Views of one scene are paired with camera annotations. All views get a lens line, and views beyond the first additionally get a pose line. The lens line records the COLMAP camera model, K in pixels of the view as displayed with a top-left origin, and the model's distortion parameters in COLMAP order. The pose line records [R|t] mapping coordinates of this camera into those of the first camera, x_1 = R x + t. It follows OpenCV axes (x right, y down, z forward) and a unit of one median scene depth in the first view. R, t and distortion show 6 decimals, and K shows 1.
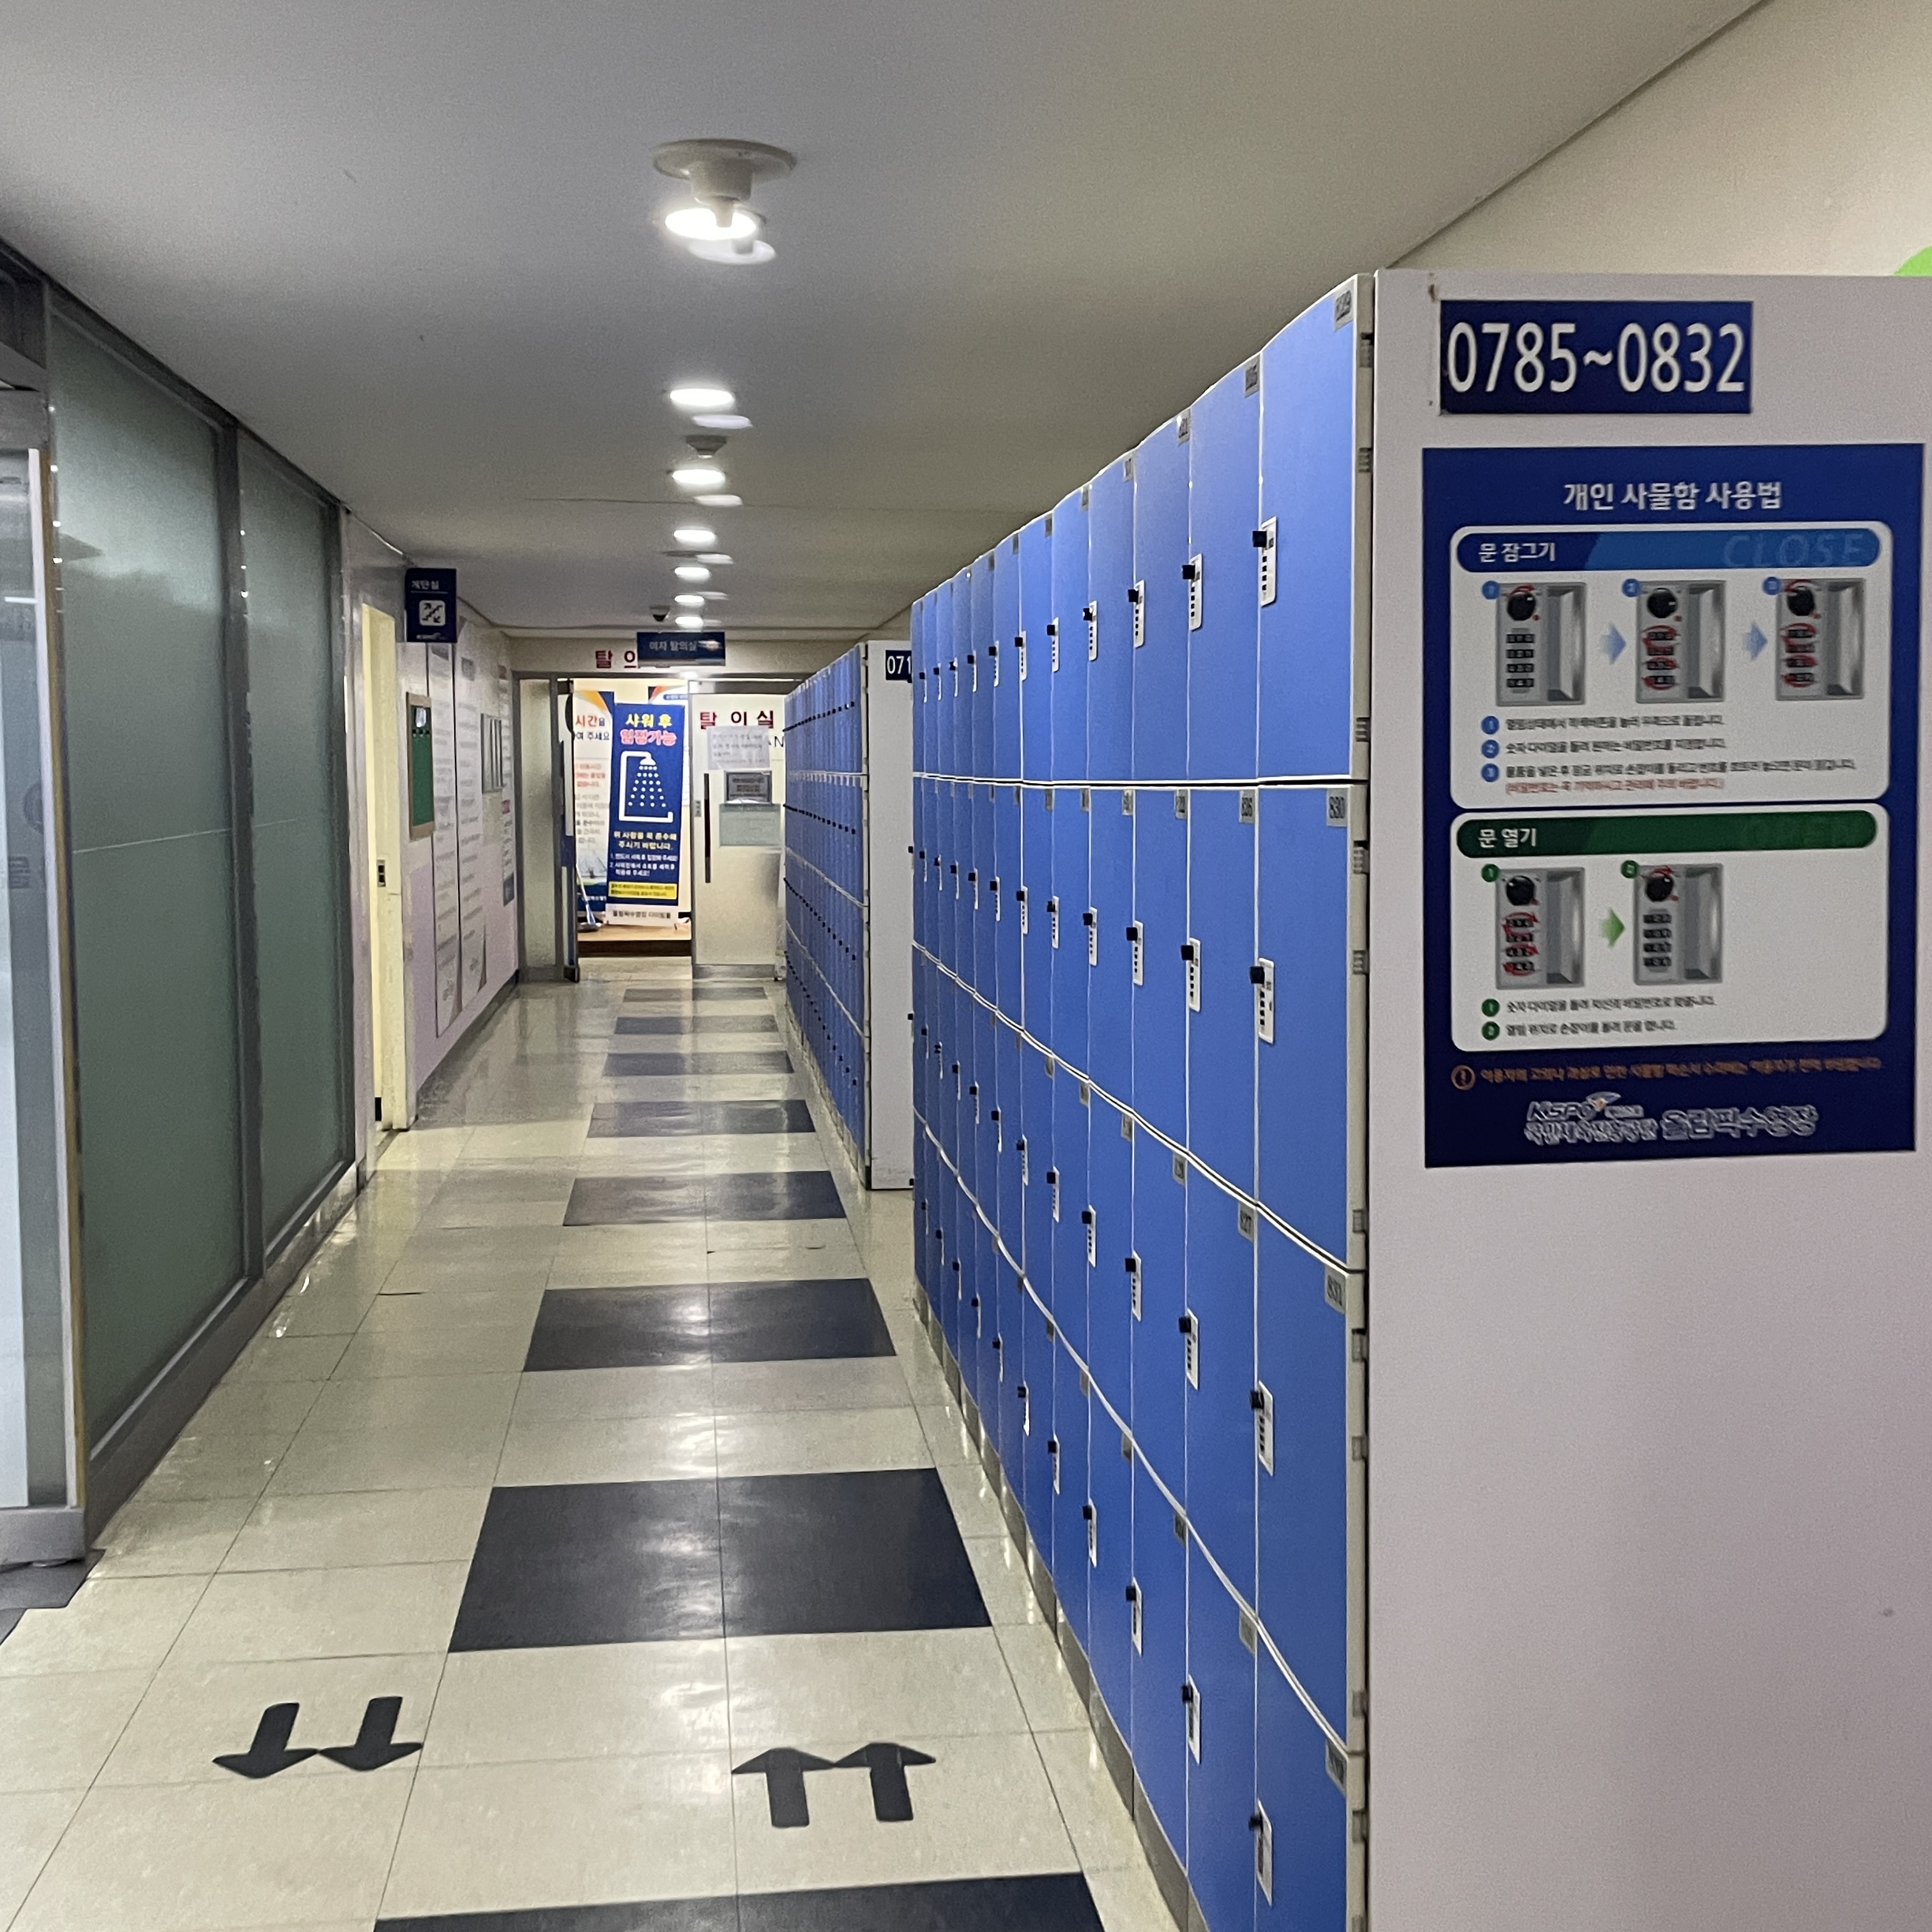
lens RADIAL K [[2346.4, 0, 974.9], [0, 2346.4, 957.9], [0, 0, 1]] dist [0.101134, 0.000000]
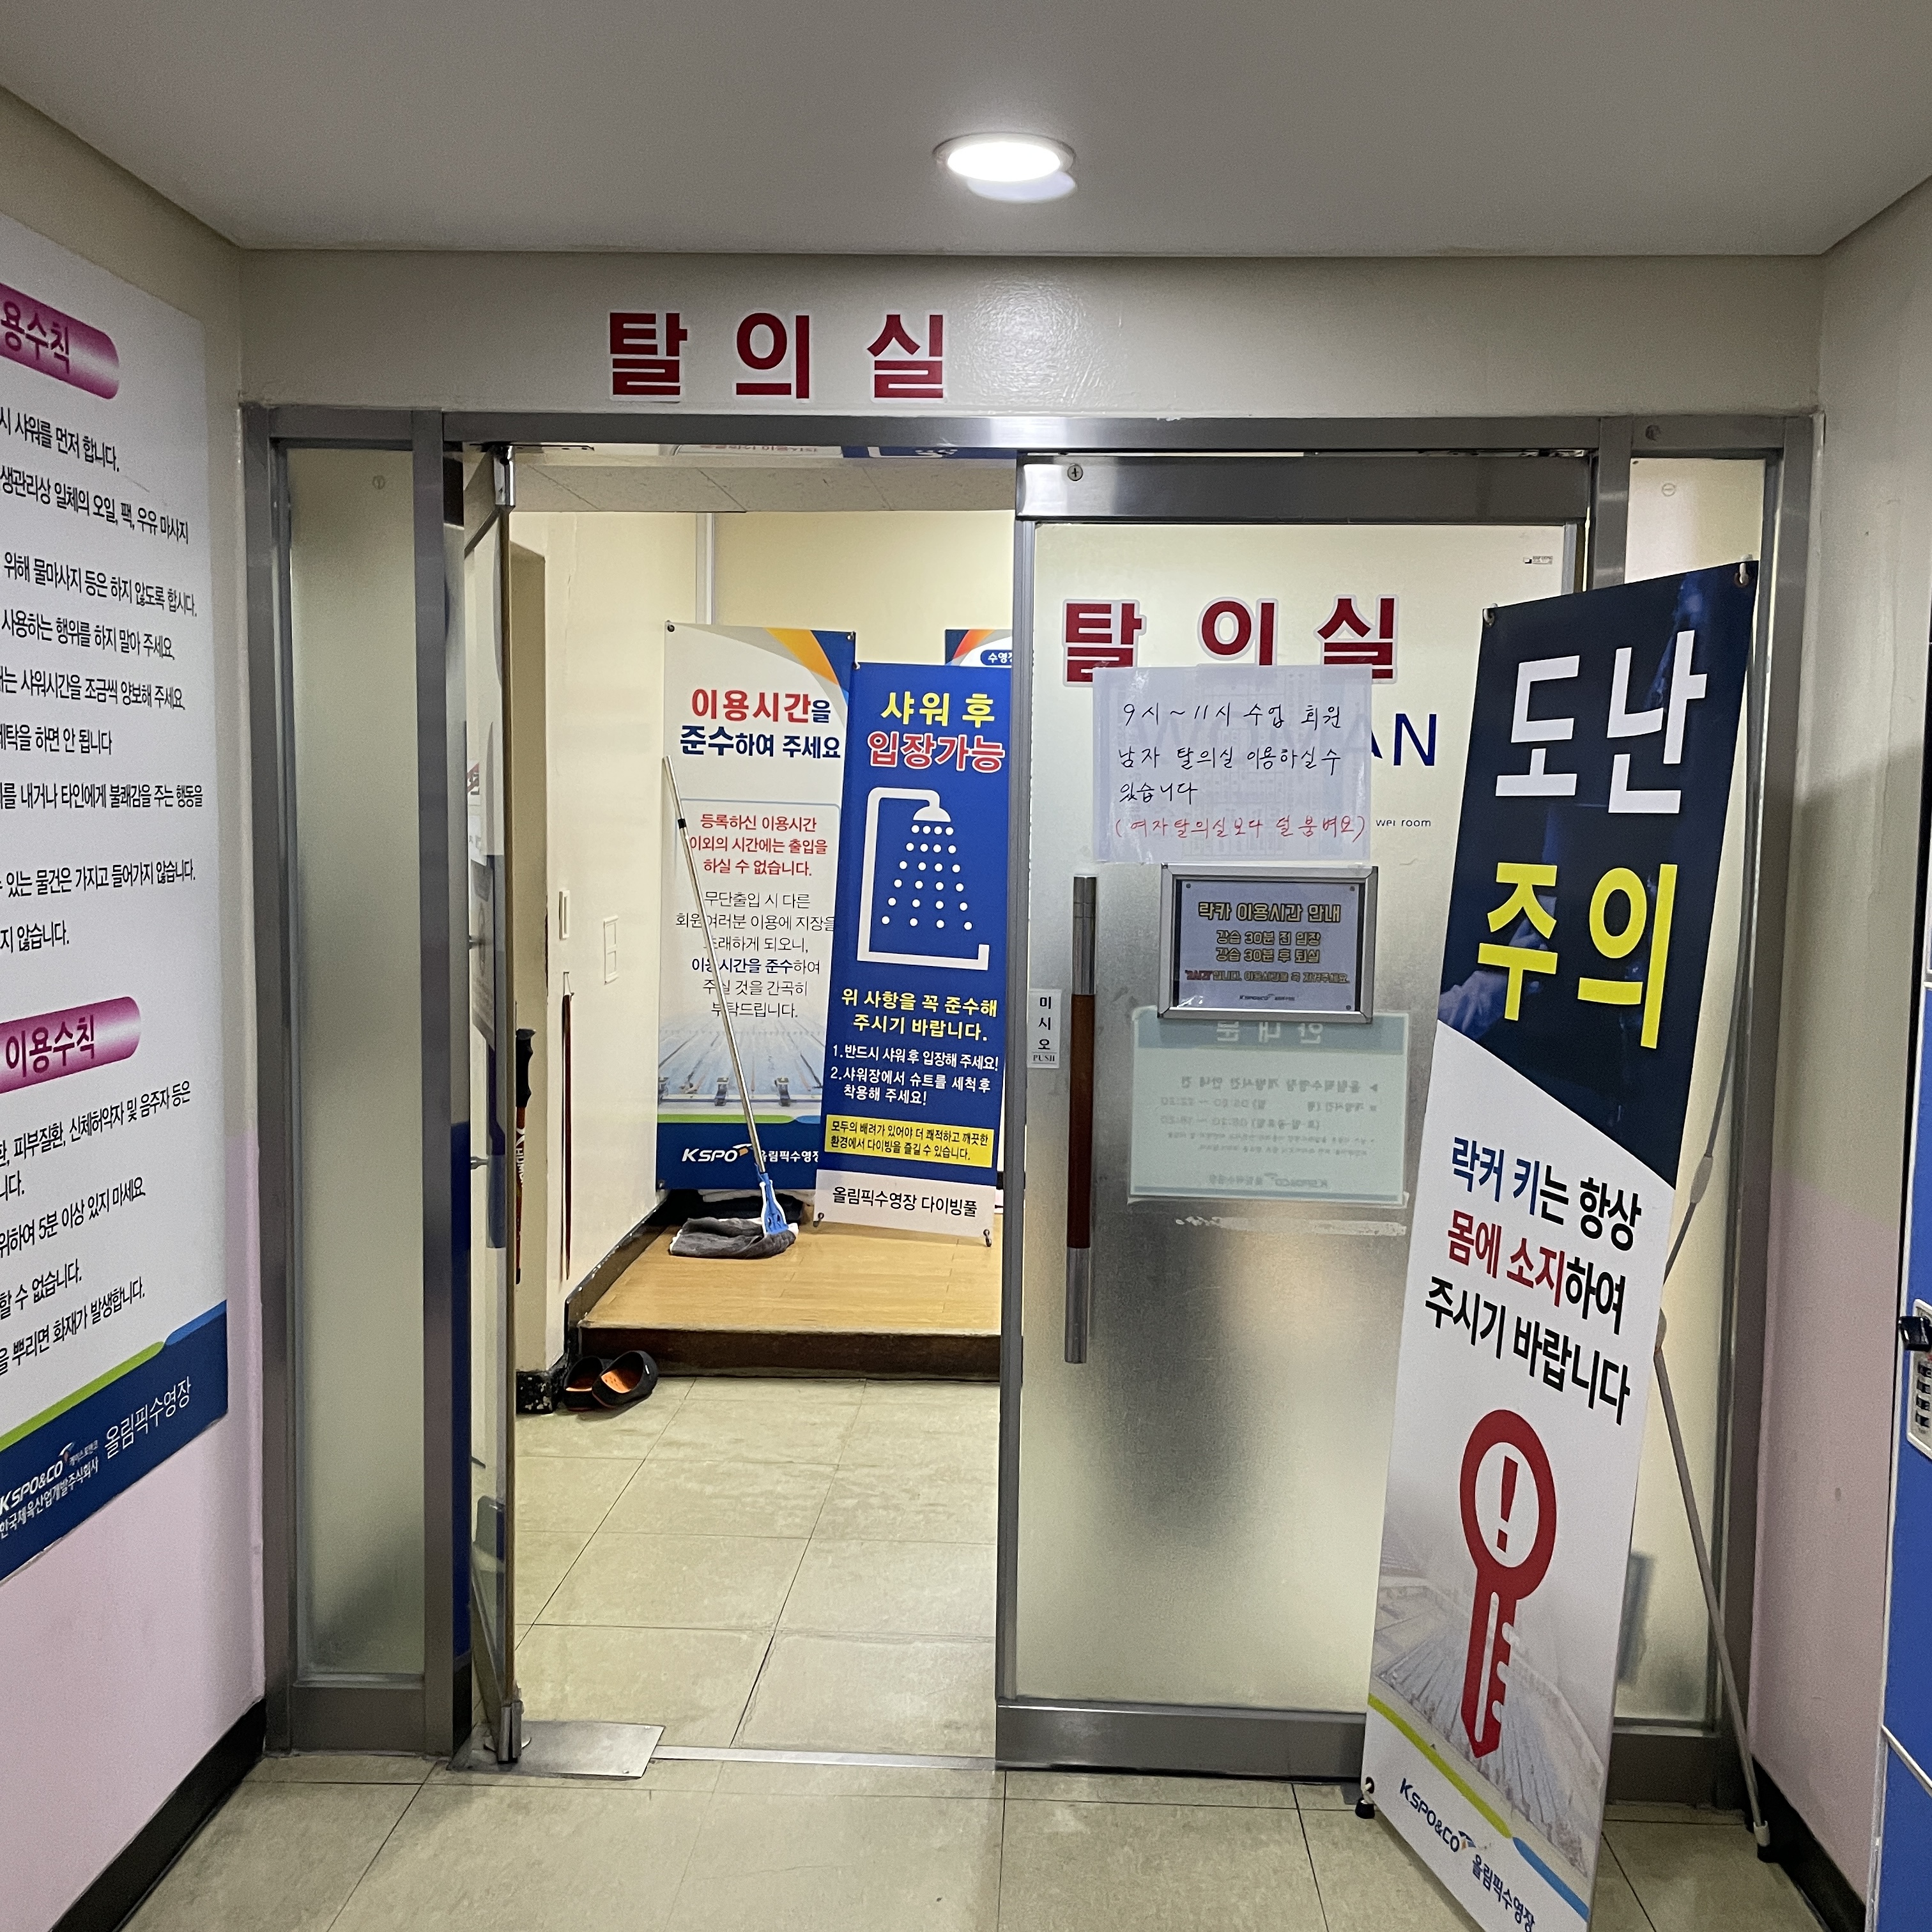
lens RADIAL K [[1961.1, 0, 967.0], [0, 1961.1, 976.3], [0, 0, 1]] dist [0.126969, 0.000000]
pose [[0.985638, 0.033632, -0.165488, -0.078575], [-0.033407, 0.999433, 0.004145, -0.057987], [0.165533, 0.001443, 0.986203, 0.679756]]
